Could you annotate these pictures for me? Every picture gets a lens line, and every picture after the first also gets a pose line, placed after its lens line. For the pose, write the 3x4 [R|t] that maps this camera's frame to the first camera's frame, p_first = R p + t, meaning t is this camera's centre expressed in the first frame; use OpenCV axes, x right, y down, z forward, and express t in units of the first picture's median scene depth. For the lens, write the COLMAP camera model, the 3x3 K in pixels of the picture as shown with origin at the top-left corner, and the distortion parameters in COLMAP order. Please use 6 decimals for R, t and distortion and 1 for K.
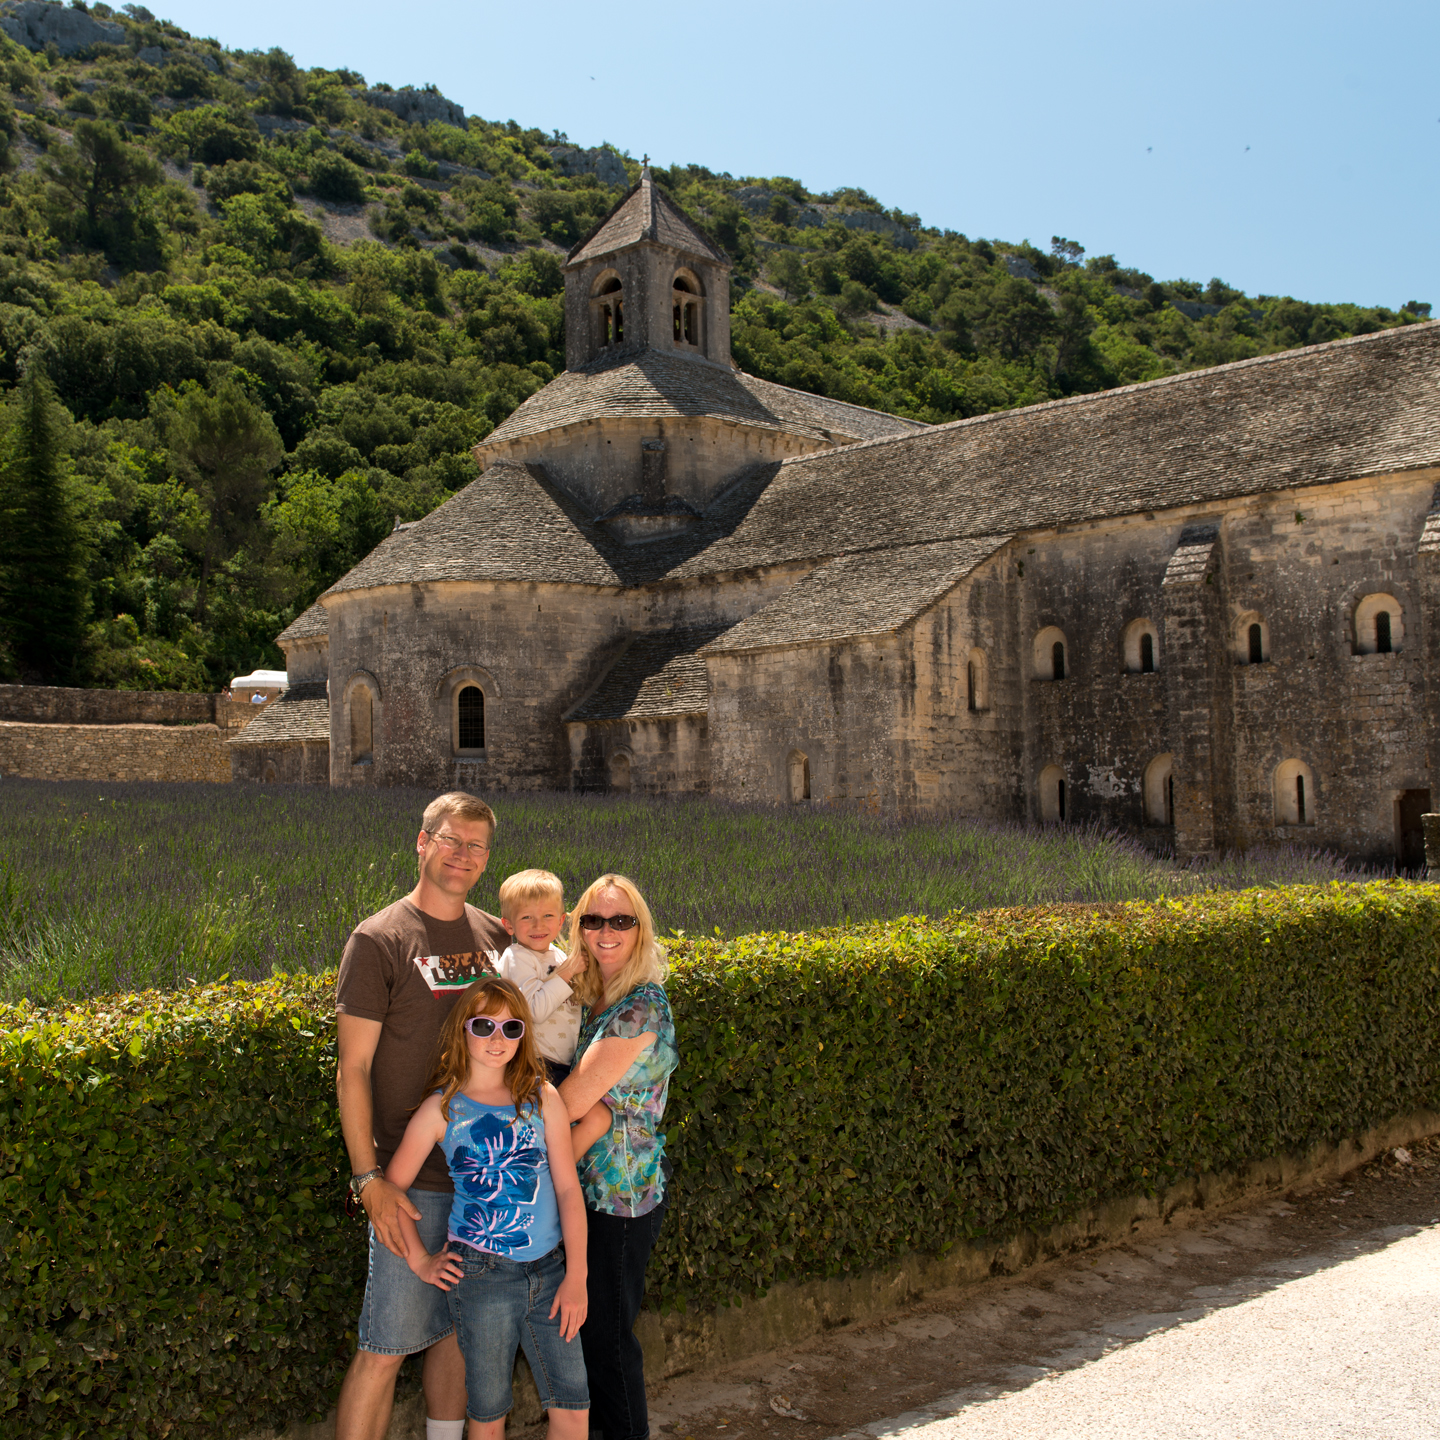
lens RADIAL K [[1644.8, 0, 652.2], [0, 1644.8, 711.0], [0, 0, 1]] dist [0.012300, -0.019399]
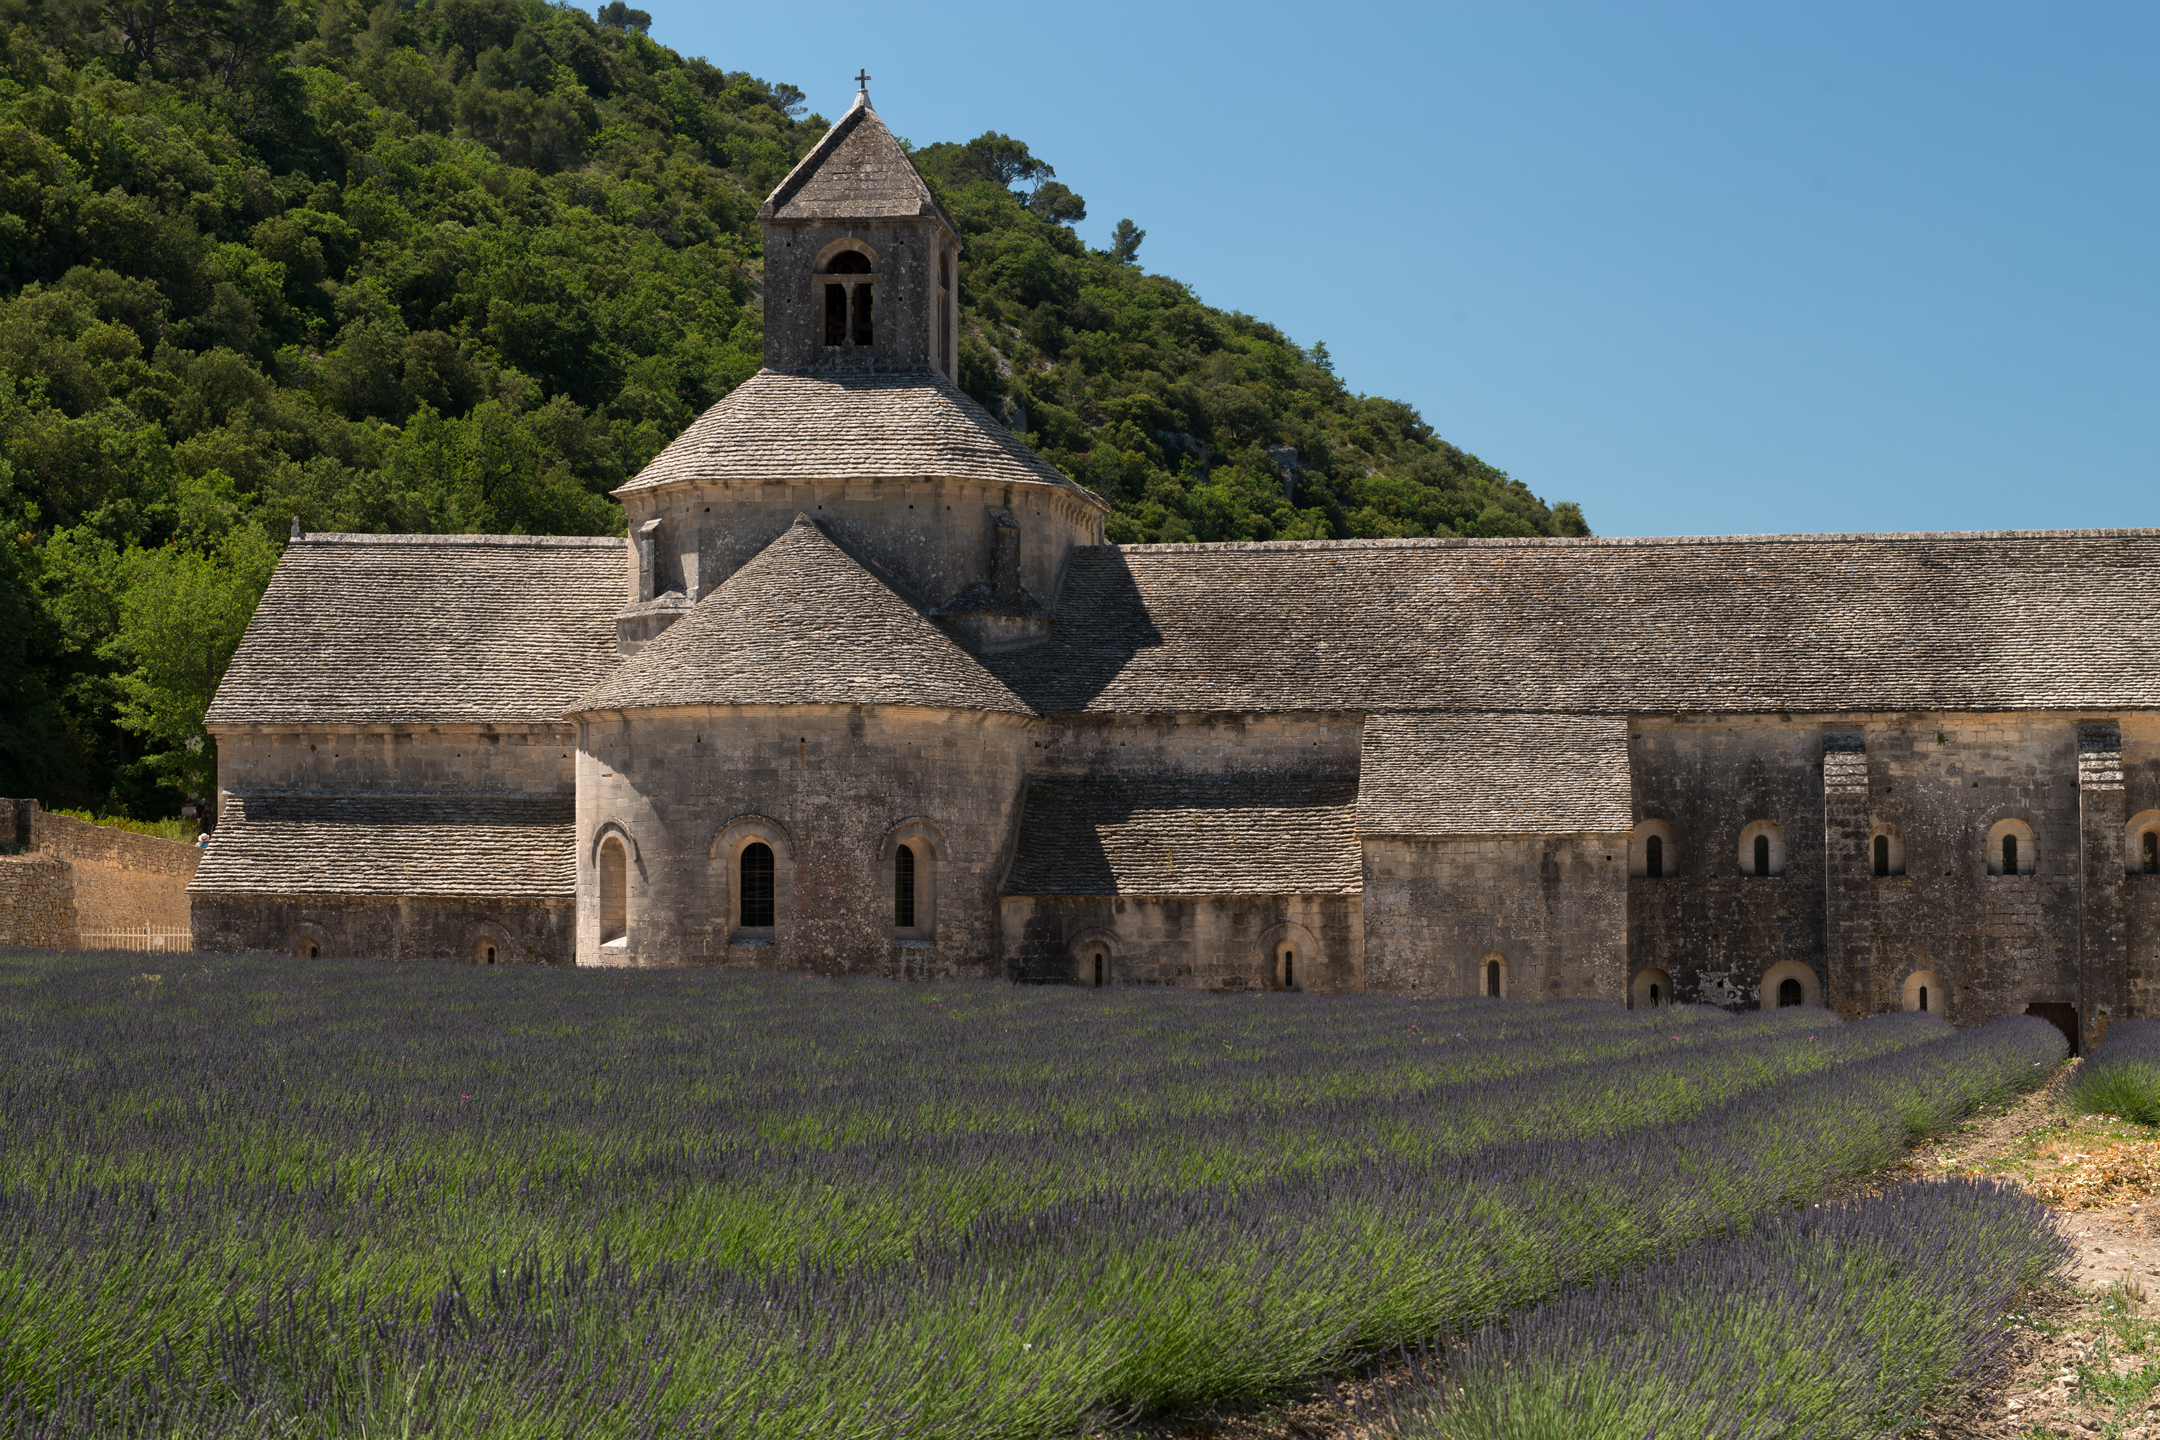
lens RADIAL K [[3818.4, 0, 1080.0], [0, 3818.4, 720.0], [0, 0, 1]] dist [0.013228, 0.016221]
pose [[0.800147, 0.050613, 0.597665, -1.257709], [-0.047216, 0.998656, -0.021358, -0.044252], [-0.597943, -0.011130, 0.801461, -0.512632]]
